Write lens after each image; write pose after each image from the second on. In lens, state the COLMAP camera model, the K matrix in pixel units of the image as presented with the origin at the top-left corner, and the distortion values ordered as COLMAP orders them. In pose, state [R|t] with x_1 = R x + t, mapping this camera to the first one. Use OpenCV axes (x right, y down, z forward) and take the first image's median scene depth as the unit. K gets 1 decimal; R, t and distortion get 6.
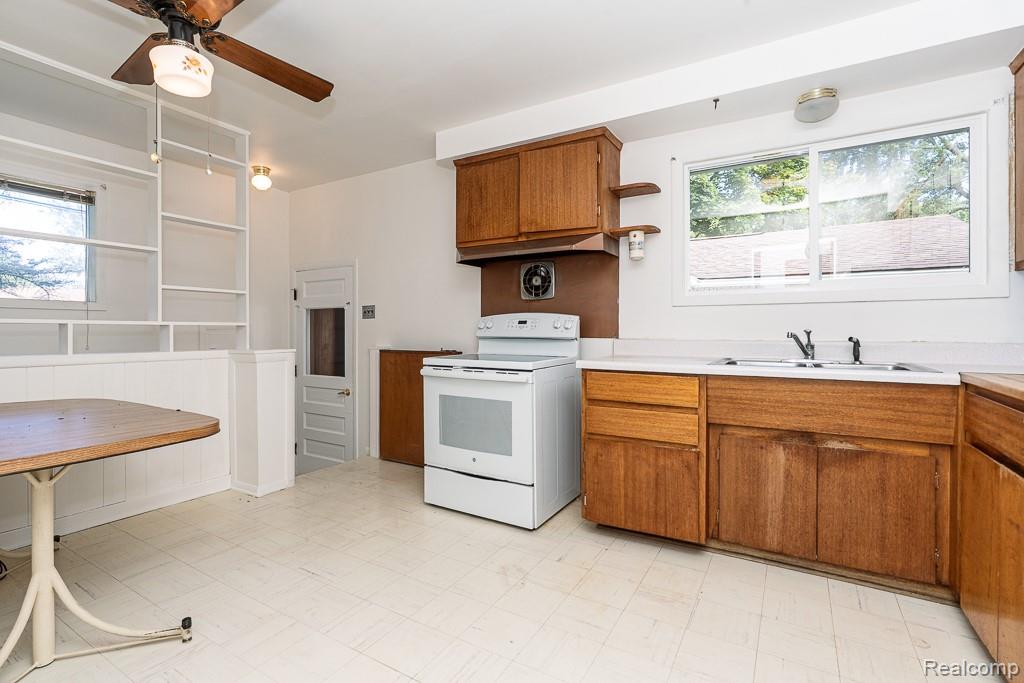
lens RADIAL K [[475.1, 0, 514.9], [0, 475.1, 331.6], [0, 0, 1]] dist [0.002129, 0.000987]
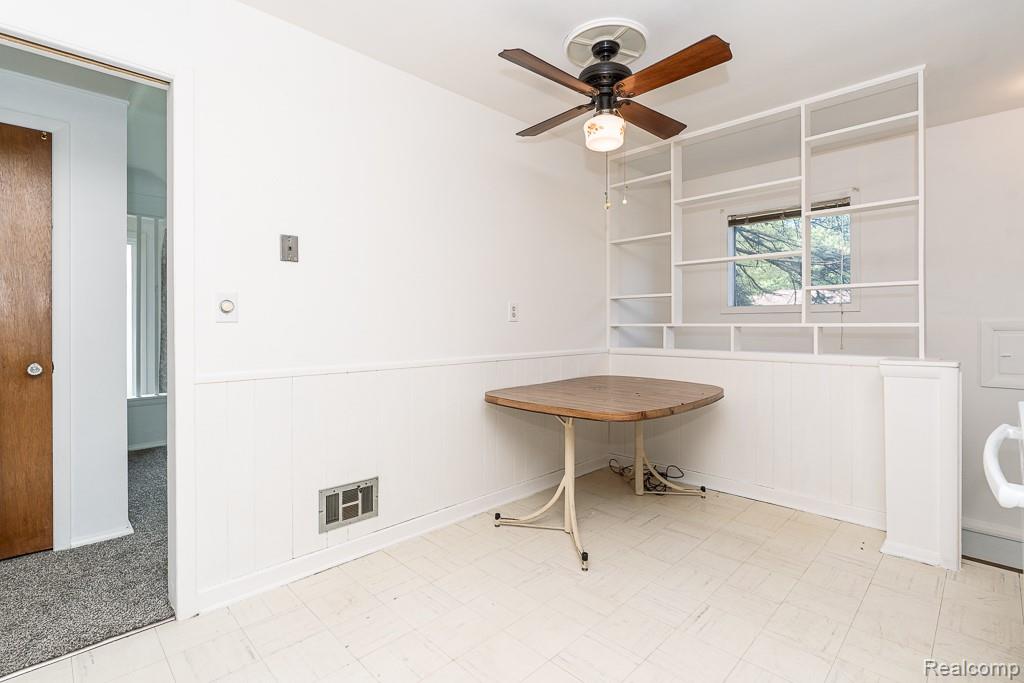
lens RADIAL K [[475.1, 0, 514.9], [0, 475.1, 331.6], [0, 0, 1]] dist [0.002129, 0.000987]
pose [[-0.248101, 0.004162, -0.968725, 0.363791], [-0.004532, 0.999975, 0.005457, -0.006749], [0.968724, 0.005745, -0.248076, 0.659228]]
